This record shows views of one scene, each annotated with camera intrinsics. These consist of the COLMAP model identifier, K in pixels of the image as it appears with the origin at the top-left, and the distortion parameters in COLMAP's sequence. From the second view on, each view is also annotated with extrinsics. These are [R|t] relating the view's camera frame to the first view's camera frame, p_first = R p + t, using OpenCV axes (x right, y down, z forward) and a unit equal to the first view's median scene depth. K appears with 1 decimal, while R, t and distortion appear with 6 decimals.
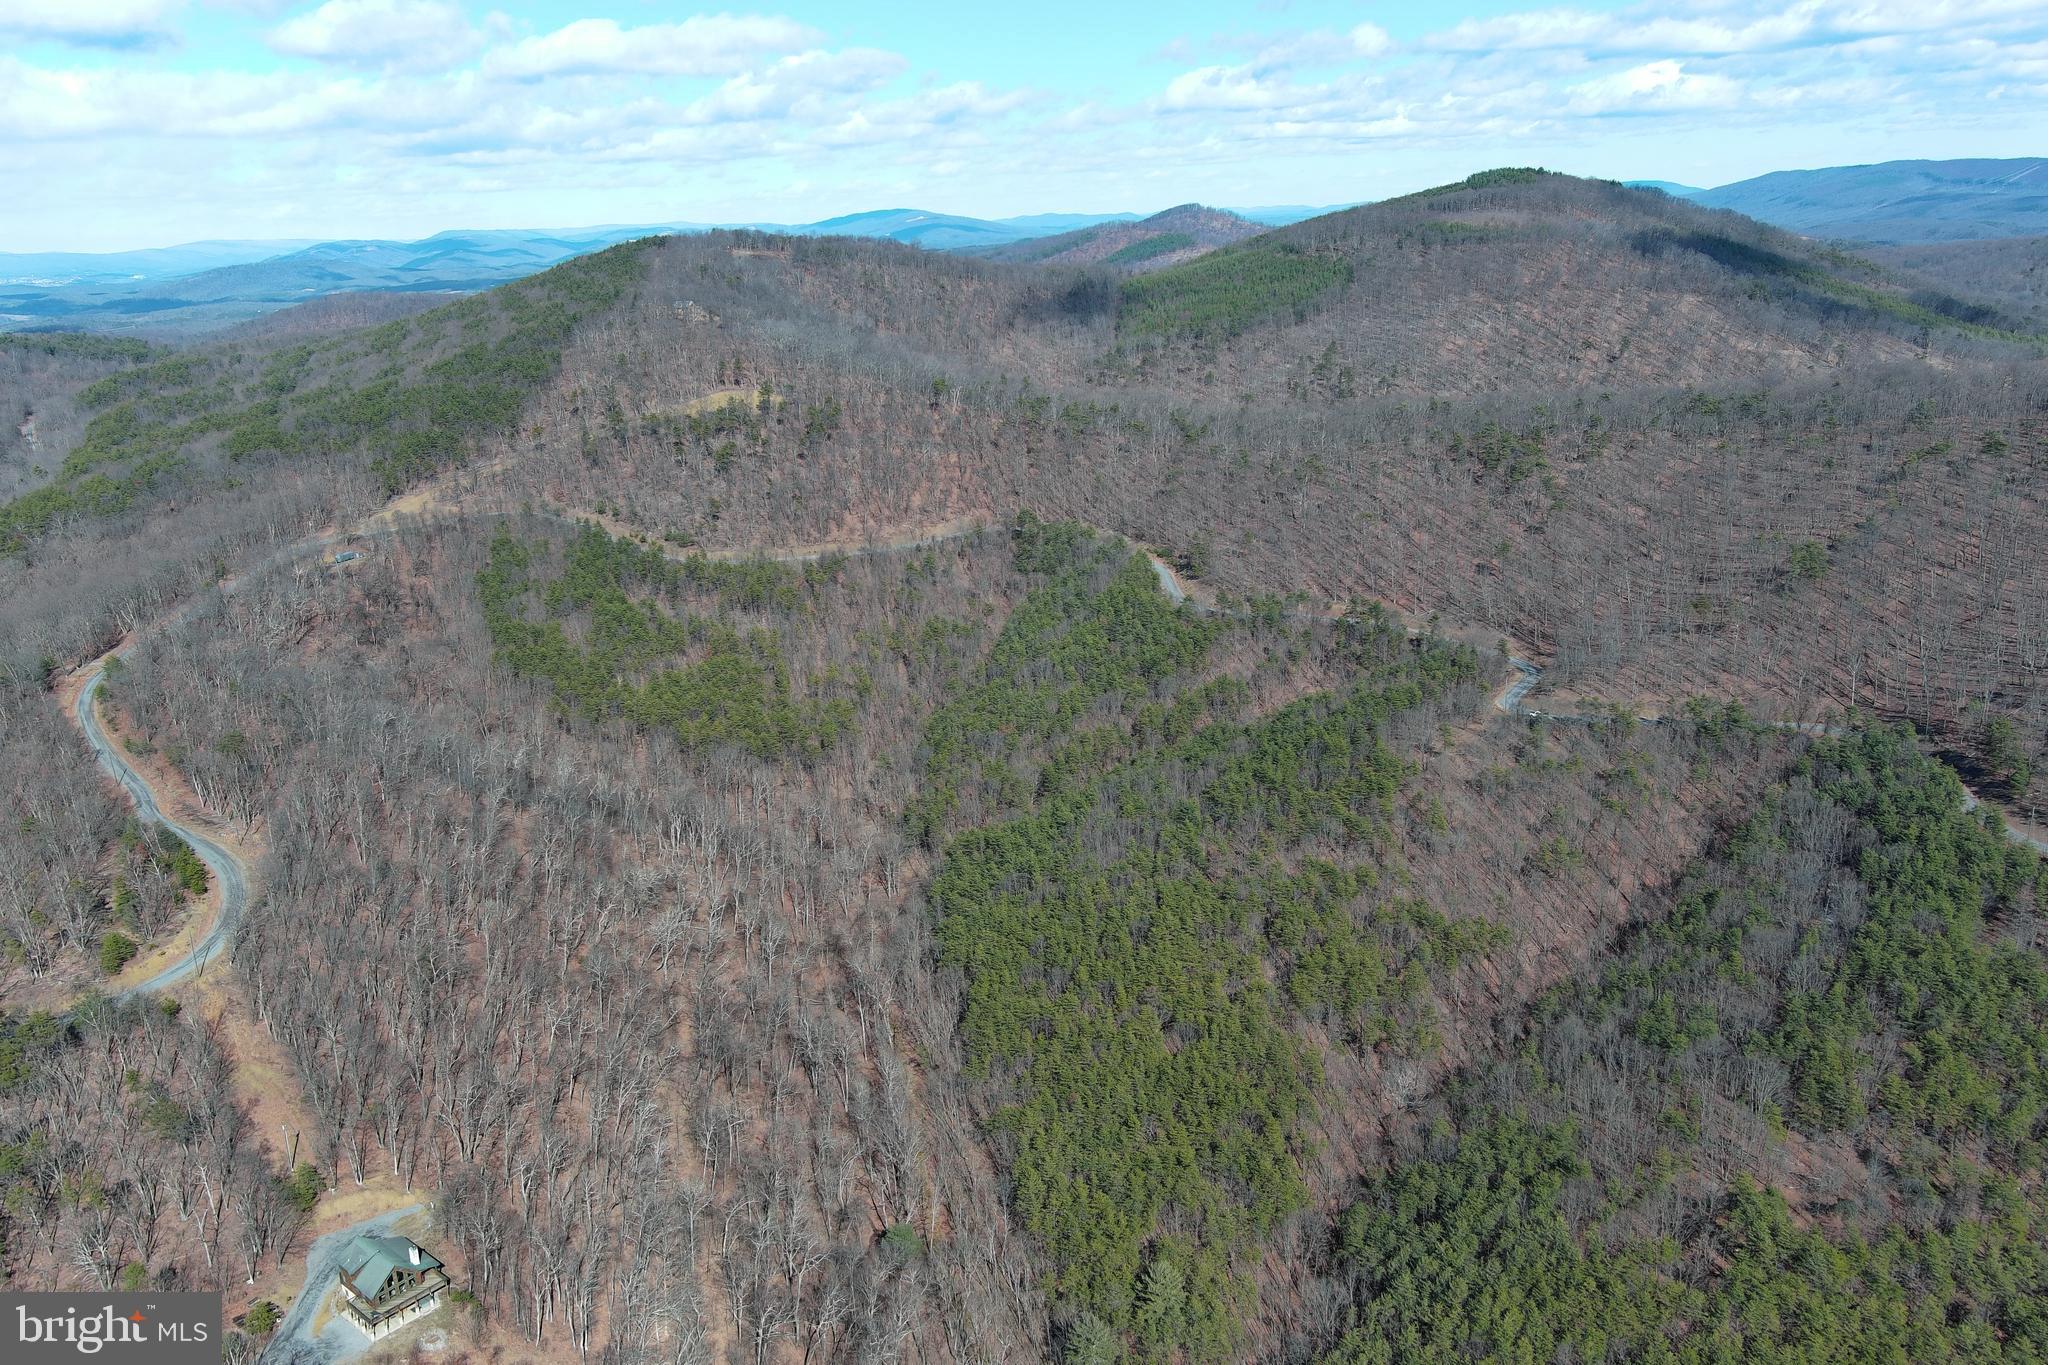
lens RADIAL K [[1588.6, 0, 1018.1], [0, 1588.6, 681.5], [0, 0, 1]] dist [0.025757, -0.023562]
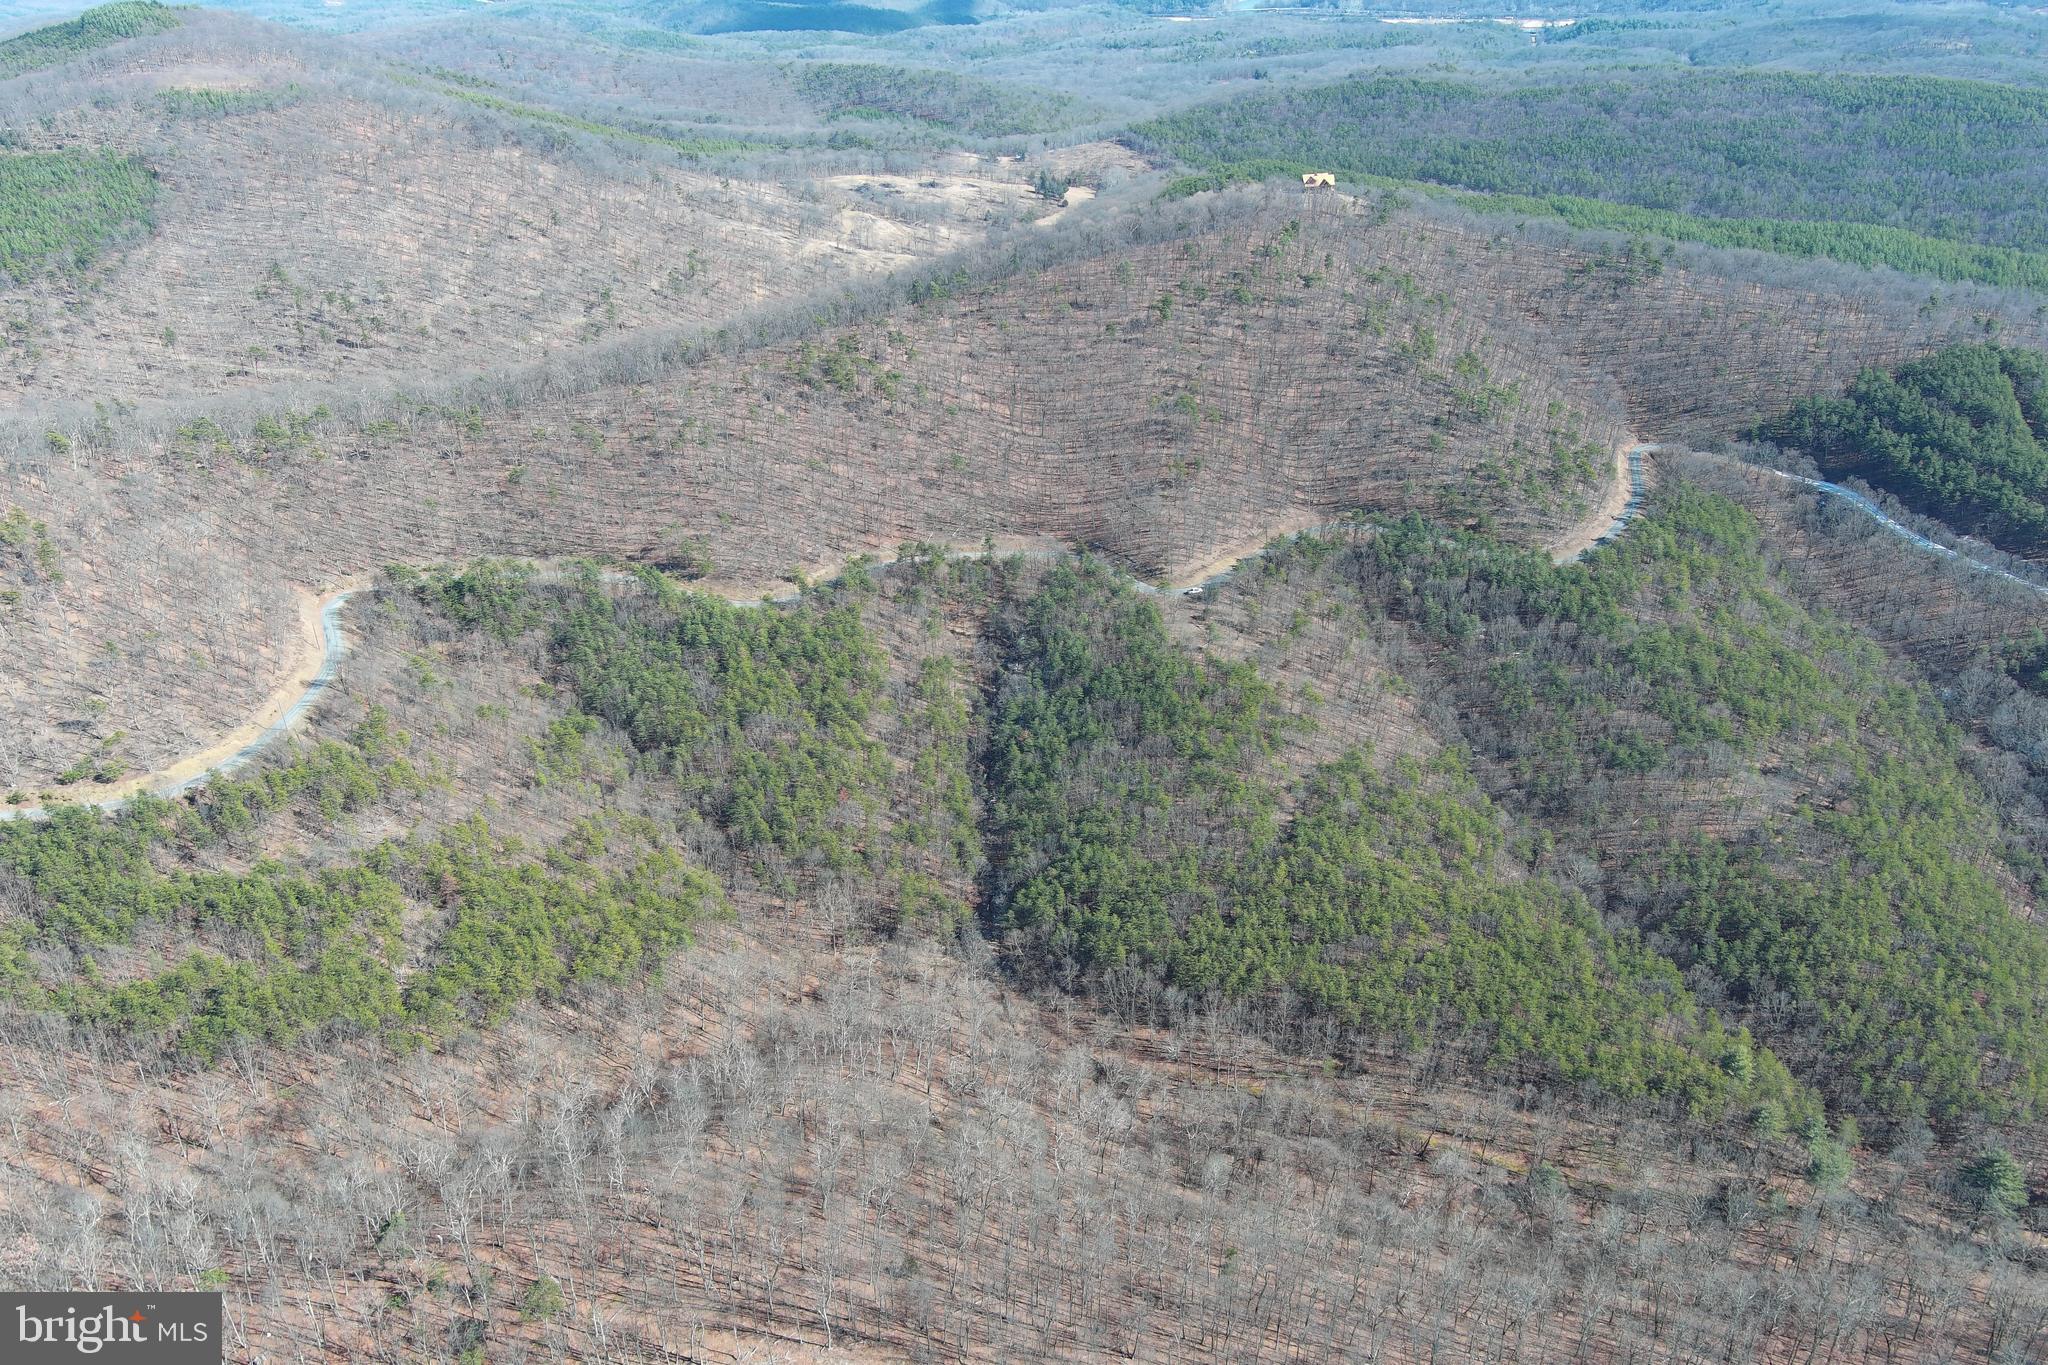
lens RADIAL K [[1588.6, 0, 1019.5], [0, 1588.6, 692.6], [0, 0, 1]] dist [0.025757, -0.023562]
pose [[0.530608, -0.383771, 0.755761, -0.586637], [0.267067, 0.921910, 0.280637, -0.240231], [-0.804444, 0.052930, 0.591666, 0.328303]]
